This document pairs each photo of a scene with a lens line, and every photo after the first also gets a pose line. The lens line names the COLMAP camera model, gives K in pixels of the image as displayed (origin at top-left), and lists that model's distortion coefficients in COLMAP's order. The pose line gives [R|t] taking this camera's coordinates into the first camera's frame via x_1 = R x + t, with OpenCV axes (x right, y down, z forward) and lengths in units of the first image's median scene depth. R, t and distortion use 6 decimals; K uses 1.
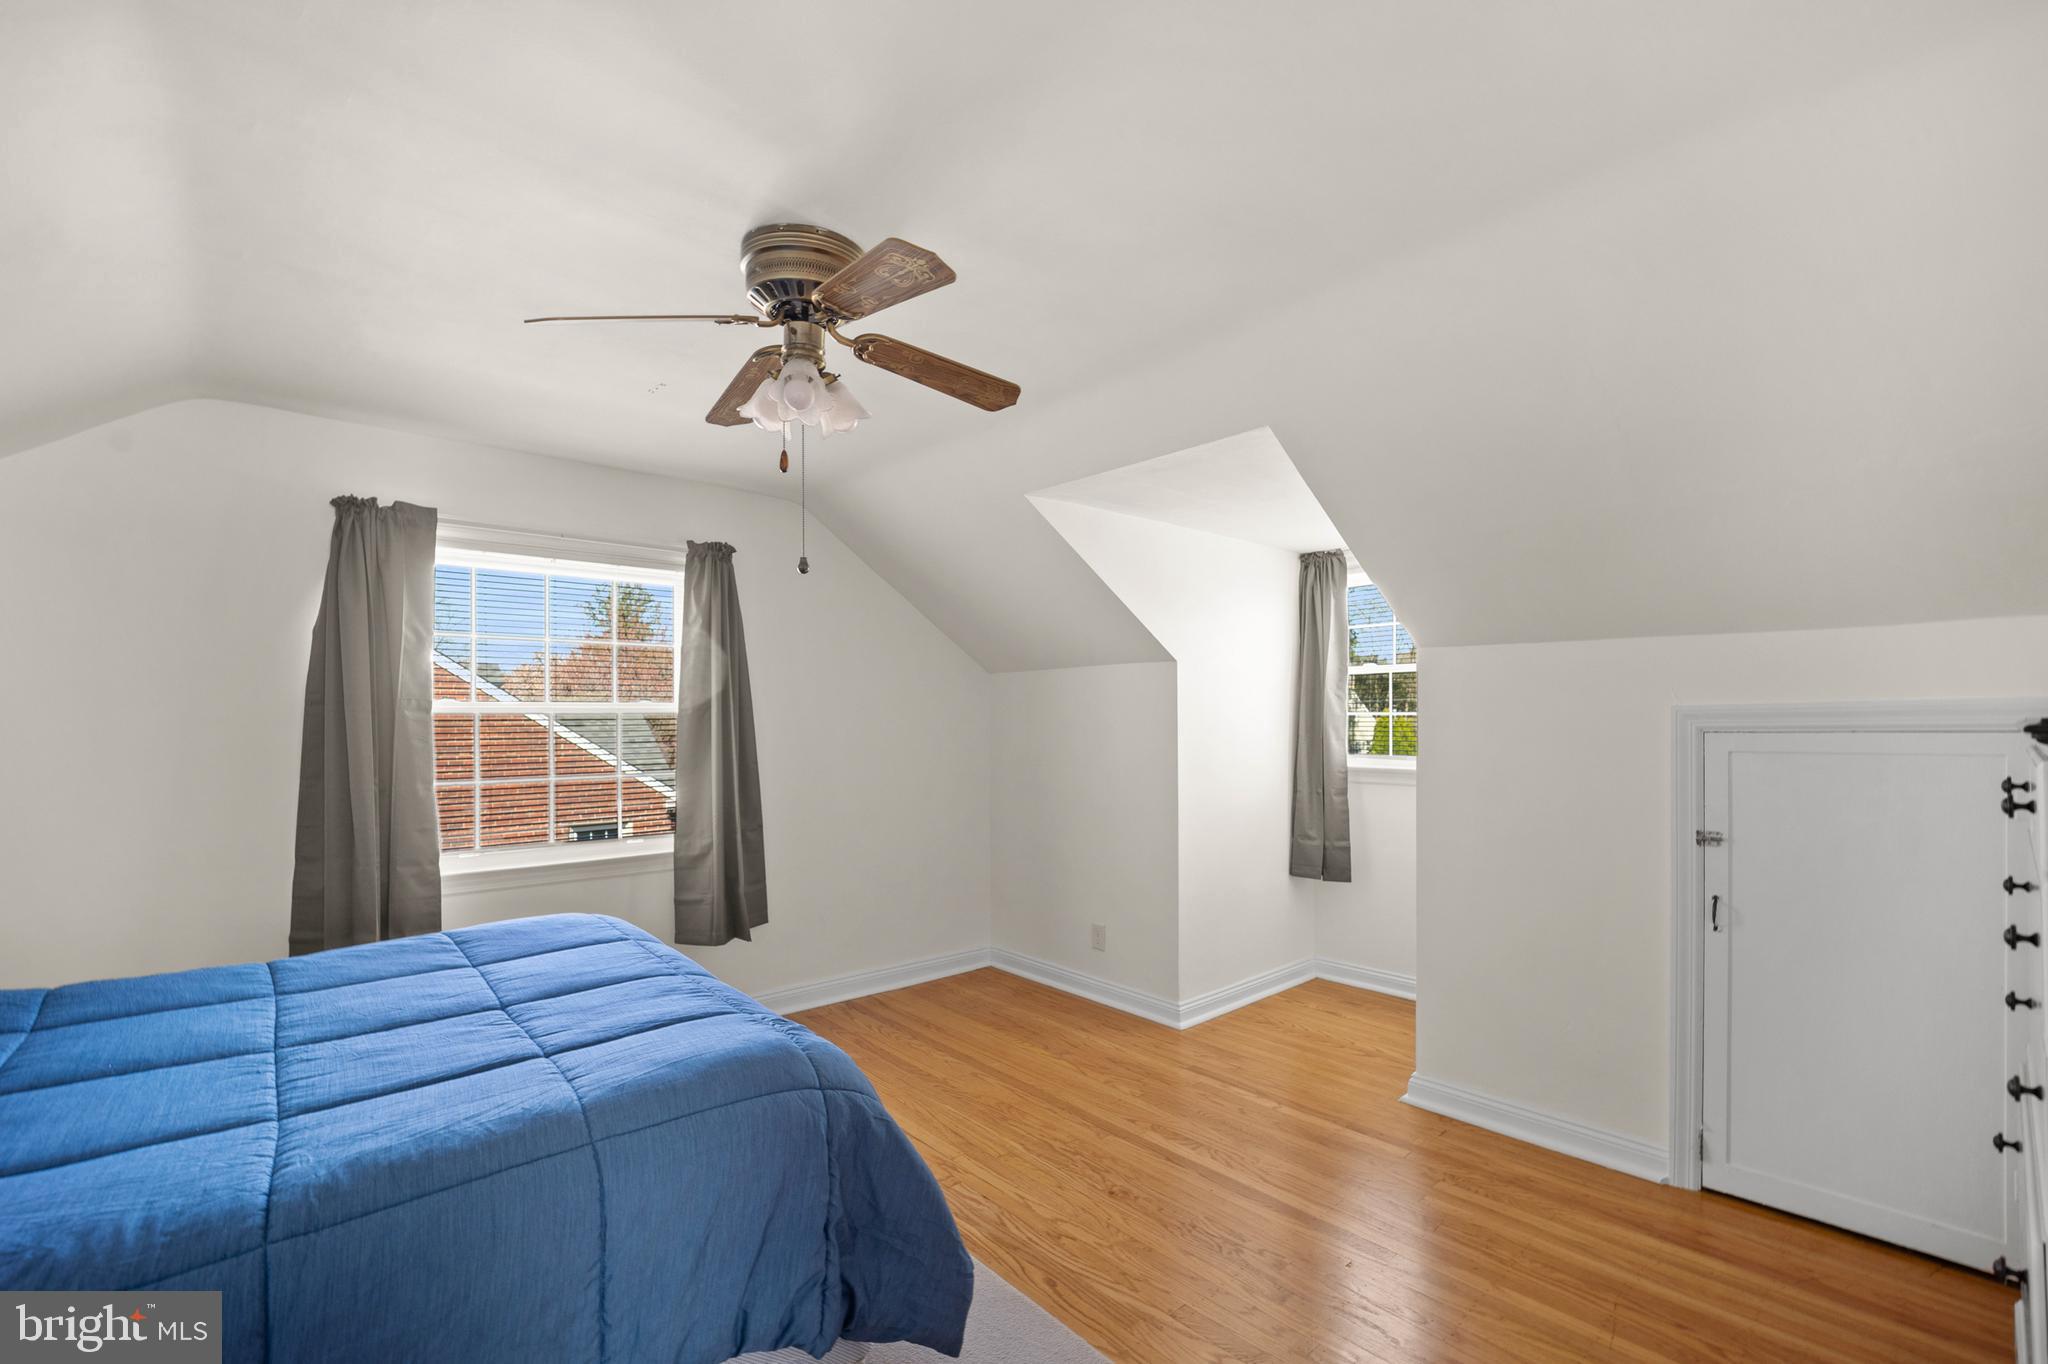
lens RADIAL K [[859.5, 0, 1027.6], [0, 859.5, 720.9], [0, 0, 1]] dist [-0.002237, -0.000252]
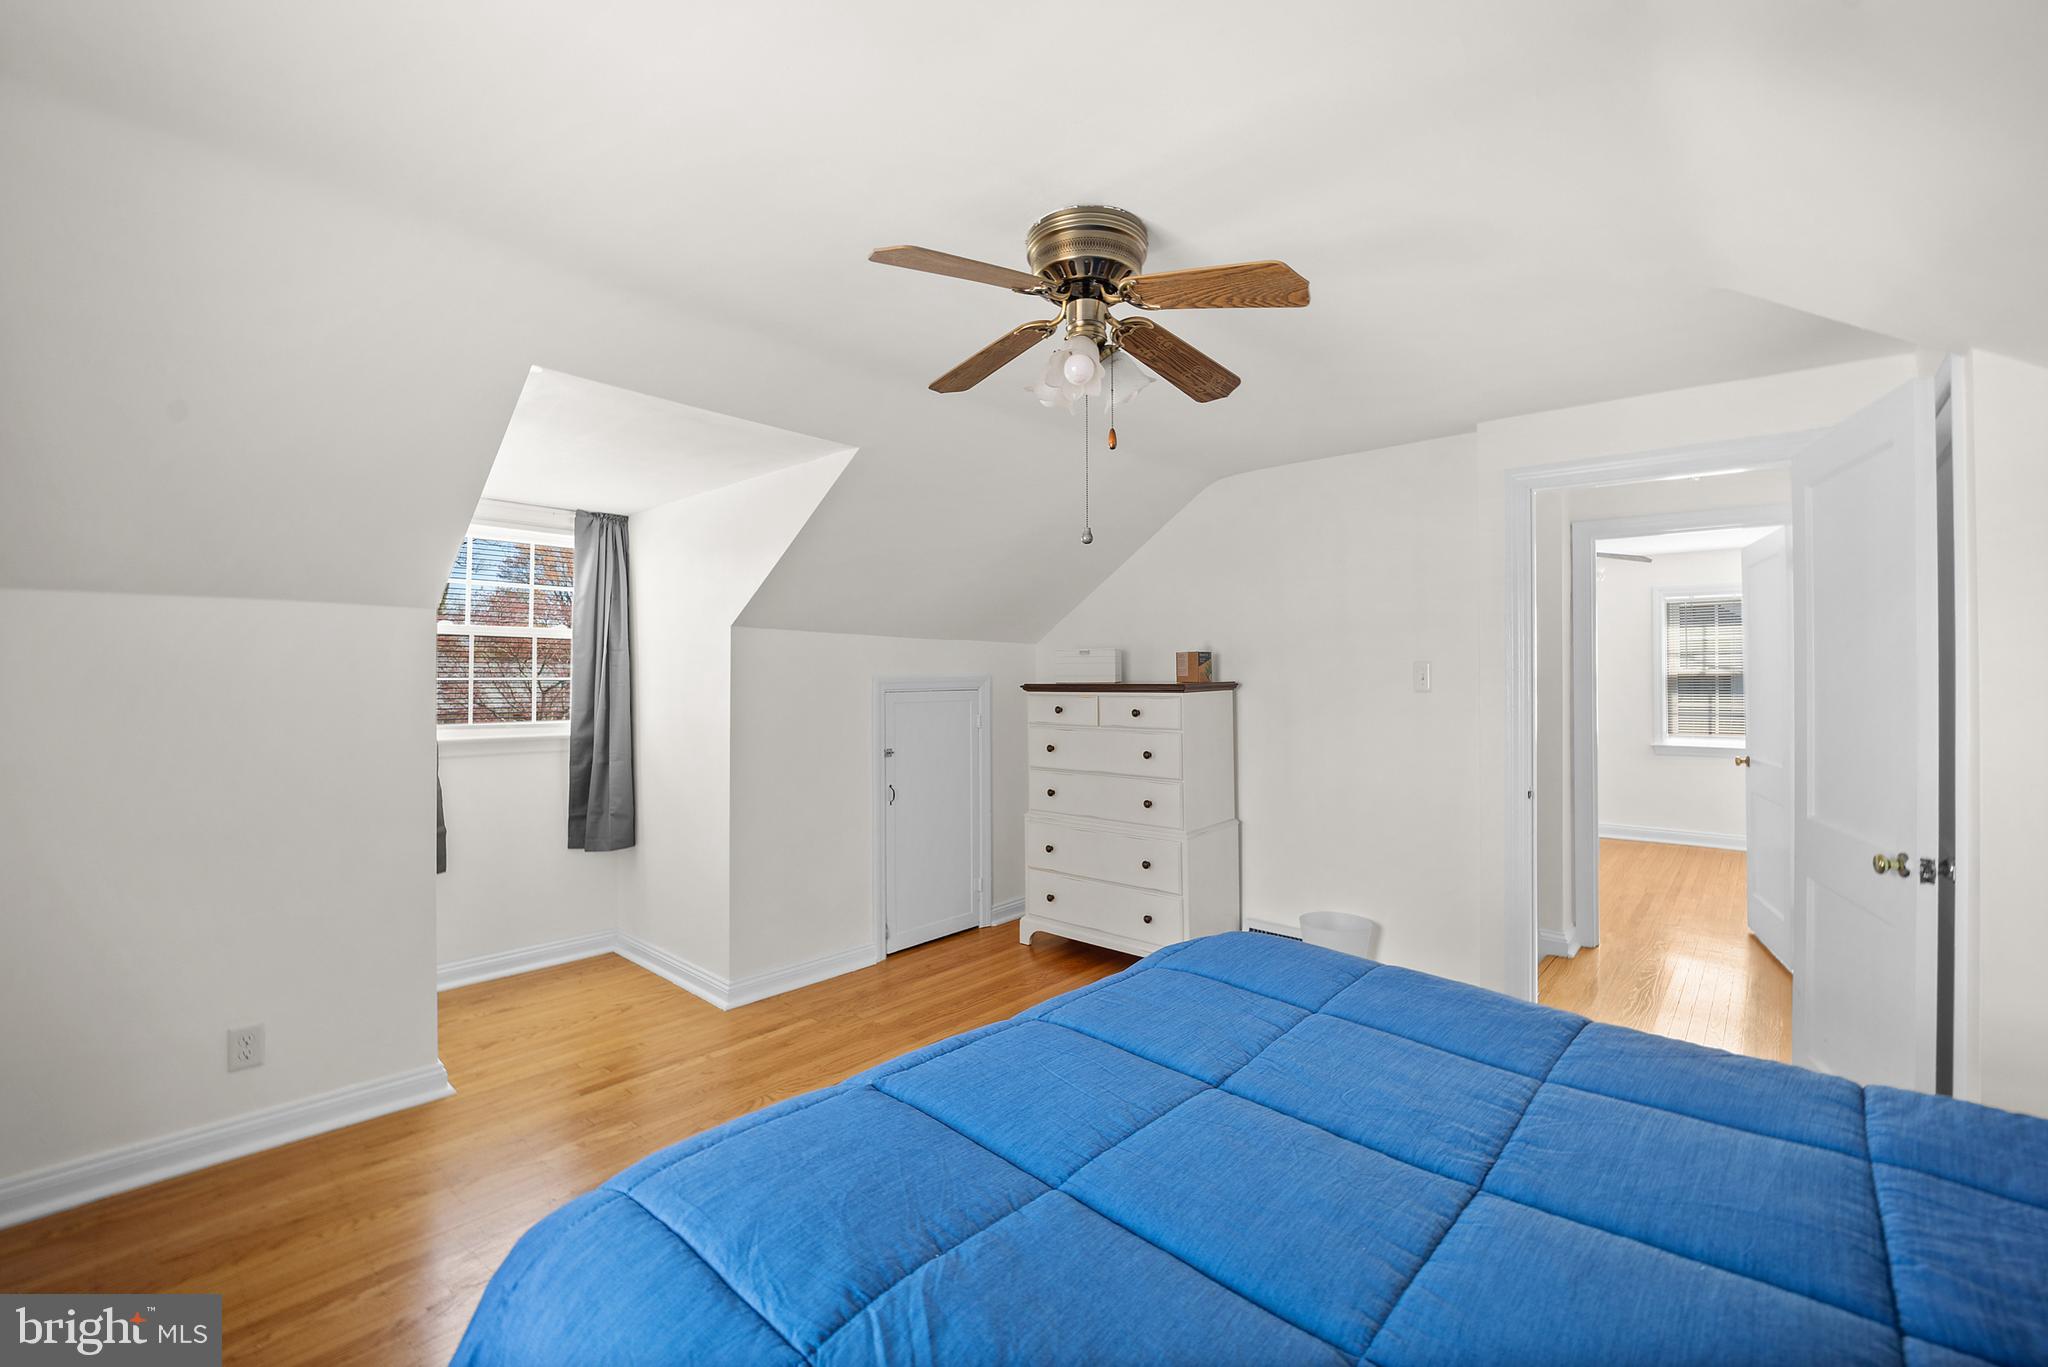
lens RADIAL K [[839.6, 0, 1016.4], [0, 839.6, 675.0], [0, 0, 1]] dist [-0.001100, -0.000244]
pose [[-0.073687, 0.013238, 0.997194, -0.888249], [0.003181, 0.999910, -0.013039, 0.000298], [-0.997276, 0.002212, -0.073723, 0.819643]]
